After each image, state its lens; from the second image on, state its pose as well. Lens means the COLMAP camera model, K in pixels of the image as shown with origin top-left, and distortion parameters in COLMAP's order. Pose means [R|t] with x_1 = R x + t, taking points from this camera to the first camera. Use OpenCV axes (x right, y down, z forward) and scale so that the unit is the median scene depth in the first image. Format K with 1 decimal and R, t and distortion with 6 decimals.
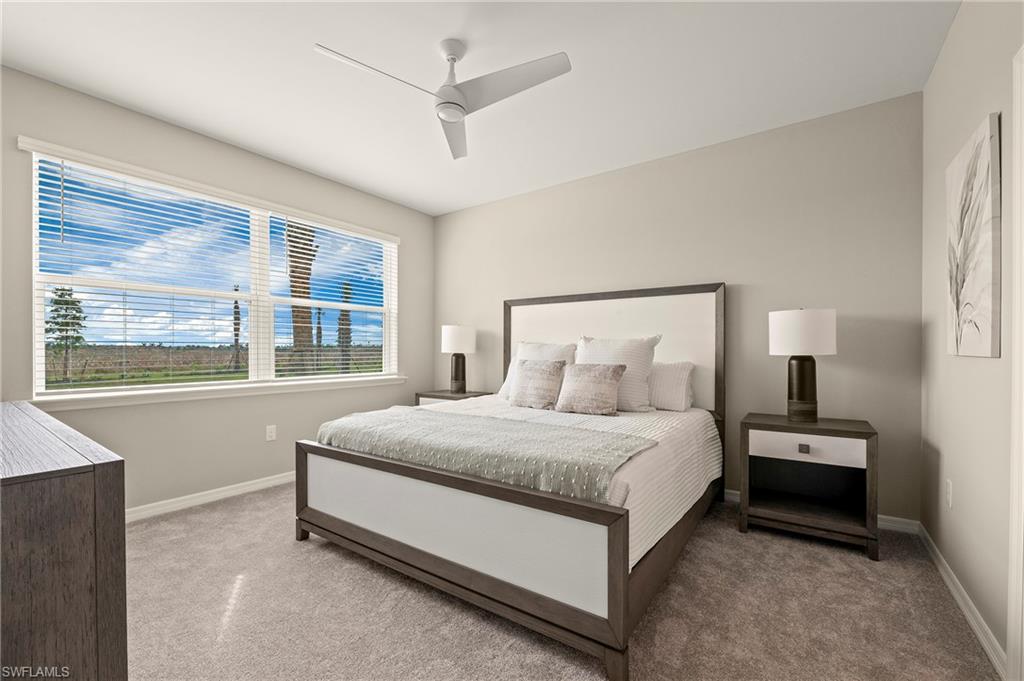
lens RADIAL K [[424.7, 0, 520.4], [0, 424.7, 349.1], [0, 0, 1]] dist [-0.009492, 0.000561]
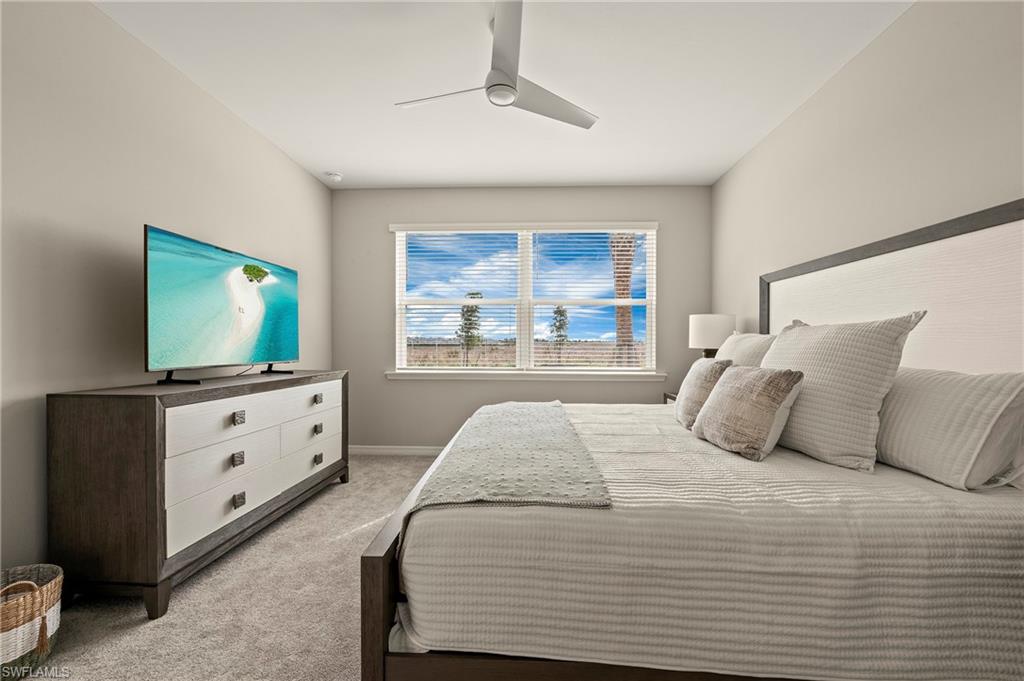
lens RADIAL K [[424.7, 0, 518.9], [0, 424.7, 341.2], [0, 0, 1]] dist [-0.009492, 0.000561]
pose [[0.537943, -0.004210, -0.842970, 0.417284], [-0.001034, 0.999983, -0.005654, 0.000639], [0.842980, 0.003913, 0.537930, 0.324550]]
